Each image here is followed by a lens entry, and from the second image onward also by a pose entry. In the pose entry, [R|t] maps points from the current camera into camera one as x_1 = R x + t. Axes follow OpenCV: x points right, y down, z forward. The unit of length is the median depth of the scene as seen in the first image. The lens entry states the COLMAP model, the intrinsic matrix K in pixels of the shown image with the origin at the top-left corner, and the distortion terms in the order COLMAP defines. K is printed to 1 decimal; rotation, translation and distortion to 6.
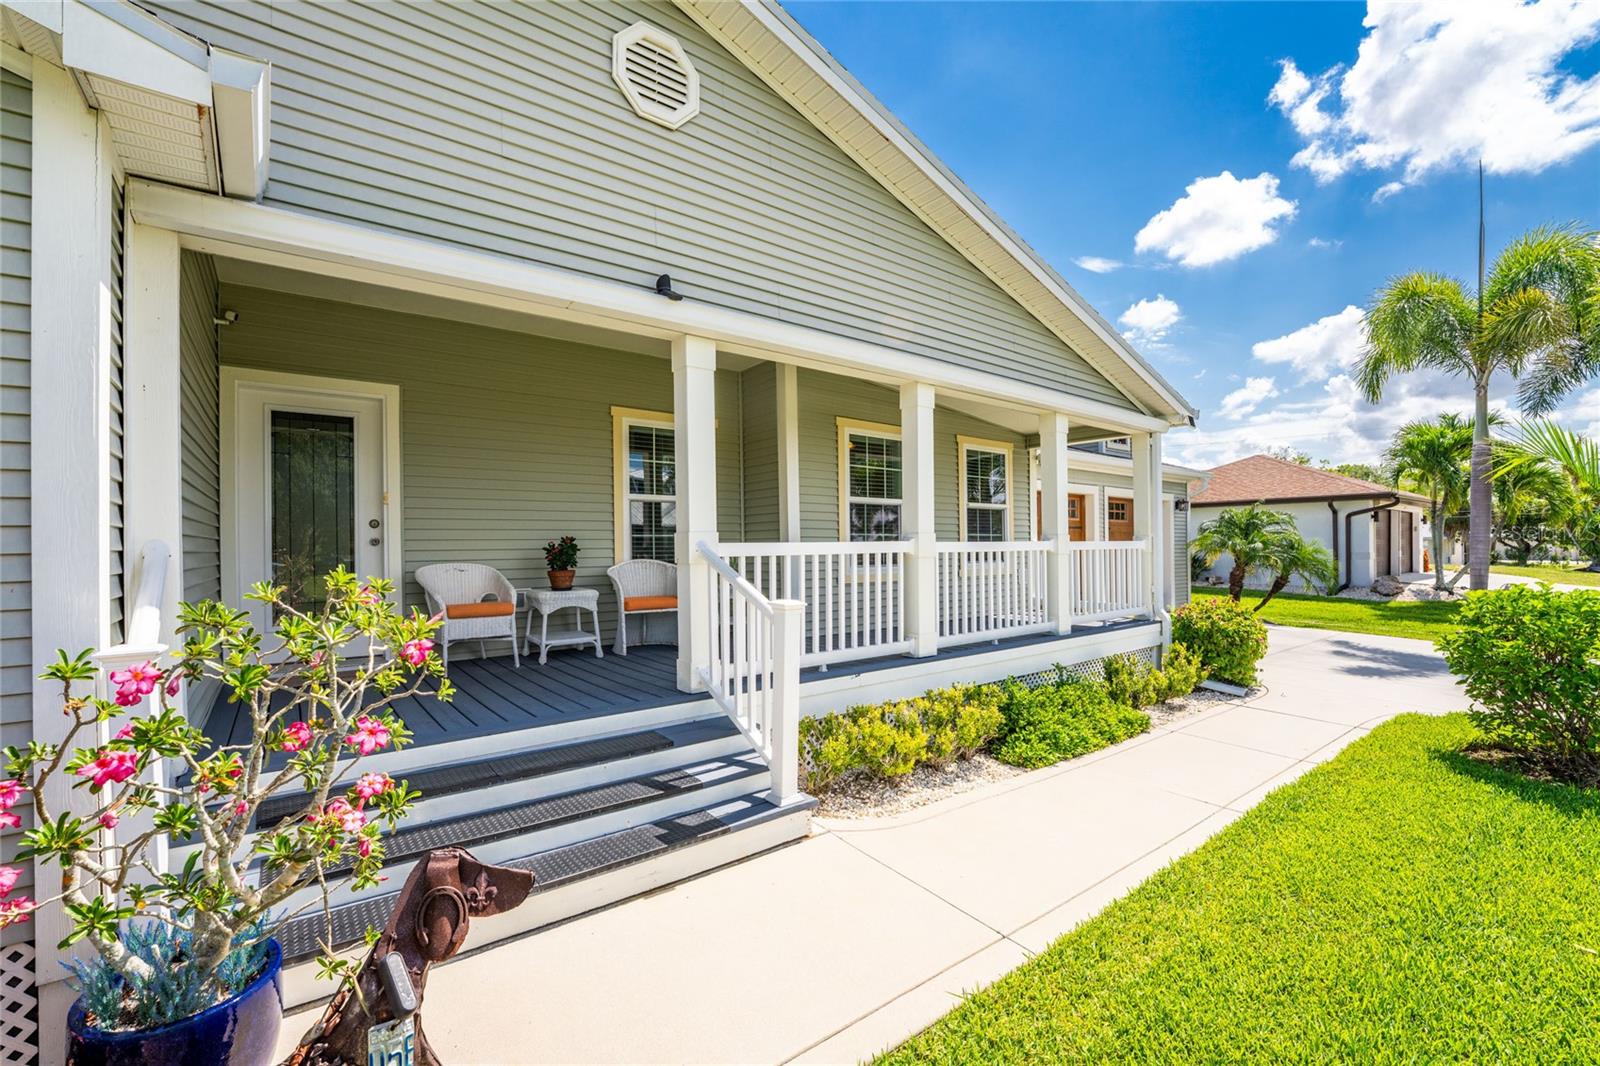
lens RADIAL K [[672.2, 0, 800.0], [0, 672.2, 533.0], [0, 0, 1]] dist [-0.002426, -0.000171]
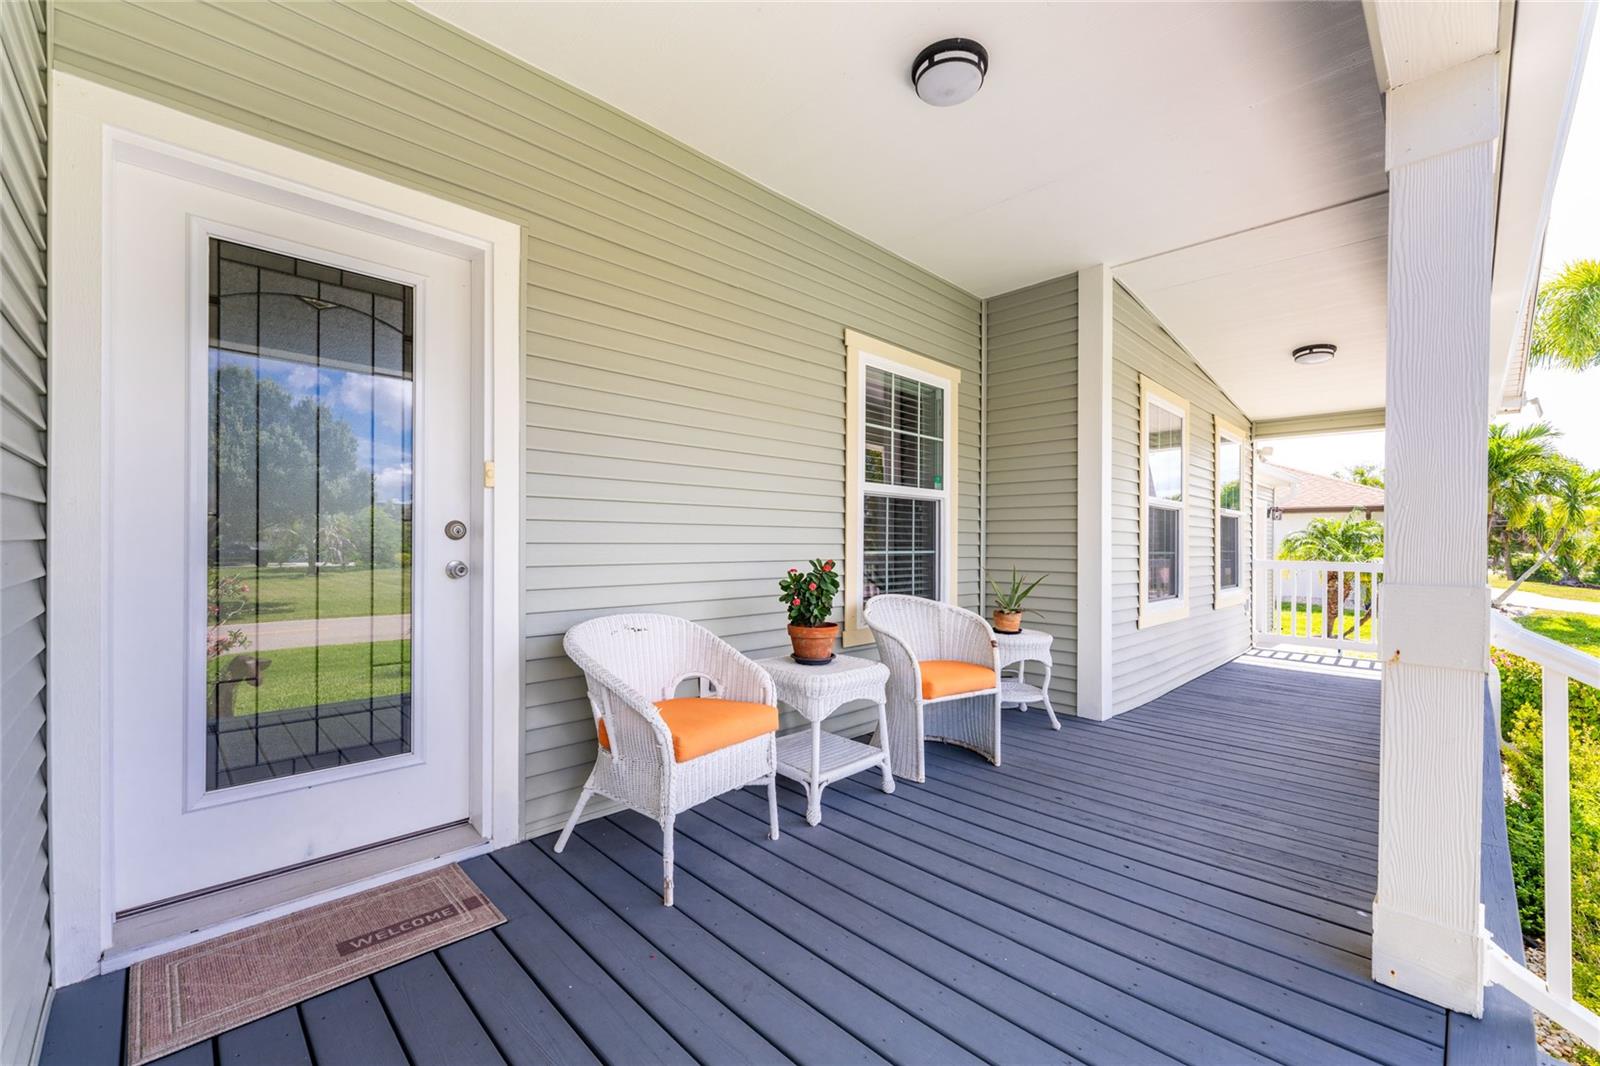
lens RADIAL K [[641.2, 0, 800.0], [0, 641.2, 533.0], [0, 0, 1]] dist [0.002690, 0.000213]
pose [[0.992556, 0.017743, 0.120490, -0.452711], [-0.018981, 0.999778, 0.009134, -0.020169], [-0.120301, -0.011353, 0.992673, 0.541651]]
